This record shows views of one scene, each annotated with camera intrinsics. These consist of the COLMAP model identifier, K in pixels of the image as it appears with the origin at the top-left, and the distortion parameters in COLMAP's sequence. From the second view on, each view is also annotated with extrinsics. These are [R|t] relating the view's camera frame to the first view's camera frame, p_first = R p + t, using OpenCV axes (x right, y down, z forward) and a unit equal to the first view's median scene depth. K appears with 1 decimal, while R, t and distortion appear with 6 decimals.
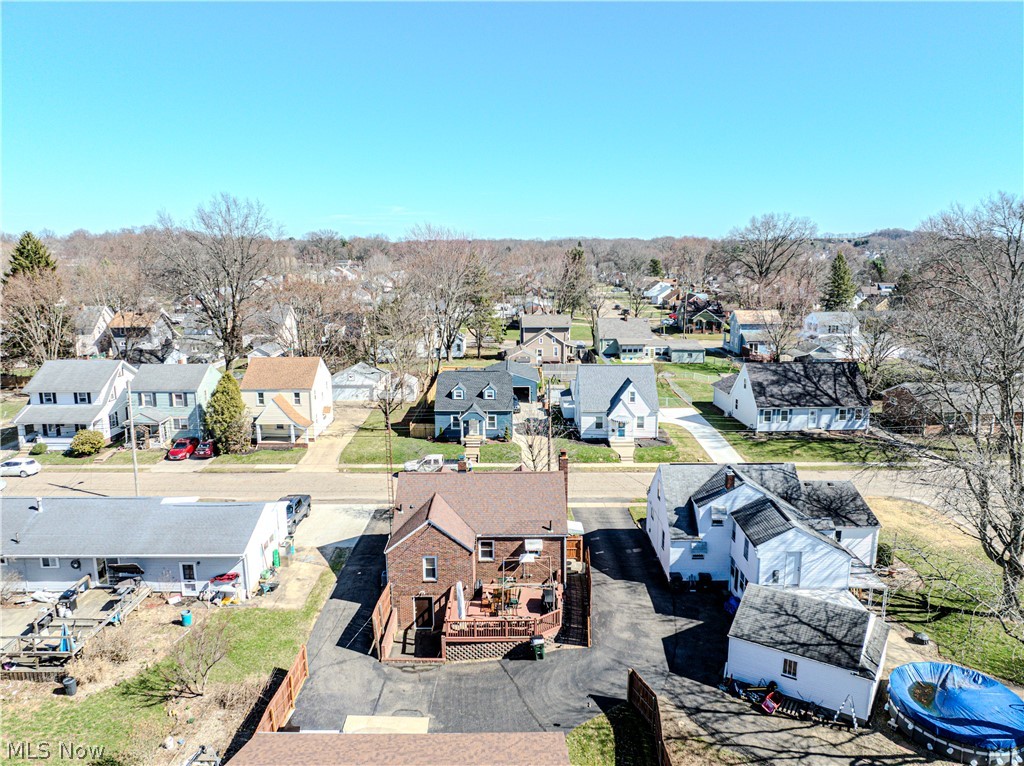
lens RADIAL K [[720.6, 0, 514.8], [0, 720.6, 383.1], [0, 0, 1]] dist [-0.044930, 0.012231]
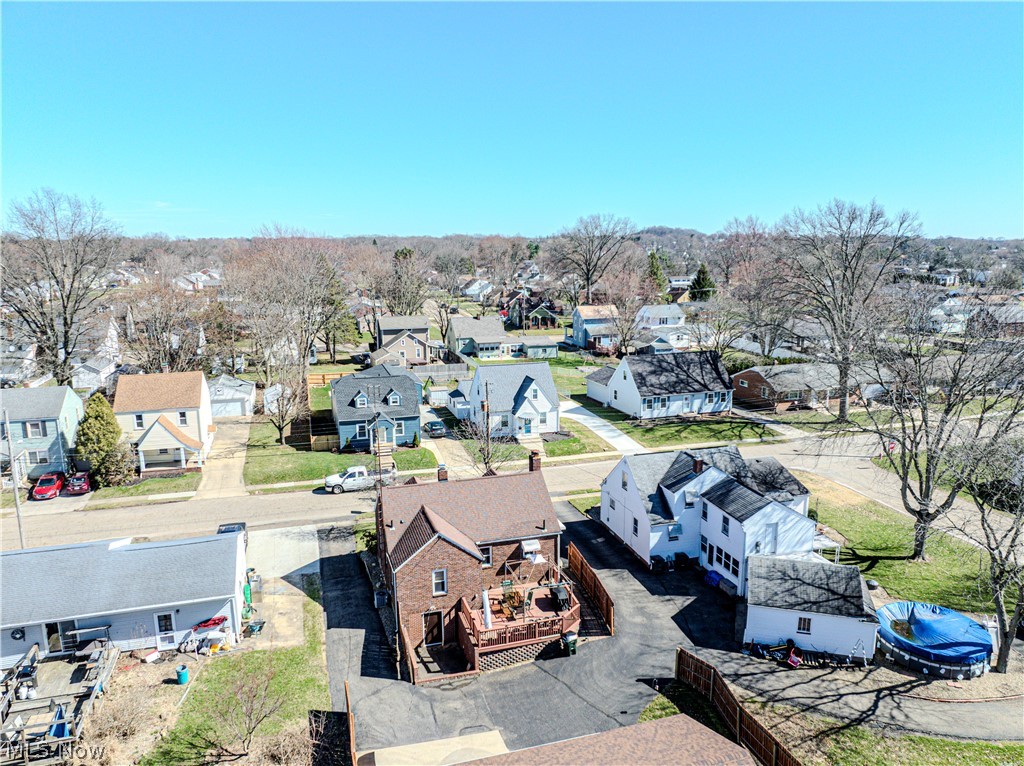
lens RADIAL K [[720.6, 0, 516.5], [0, 720.6, 386.1], [0, 0, 1]] dist [-0.044930, 0.012231]
pose [[0.956912, -0.057800, 0.284568, -0.250824], [0.055676, 0.998328, 0.015553, -0.015673], [-0.284991, 0.000961, 0.958530, 0.030281]]
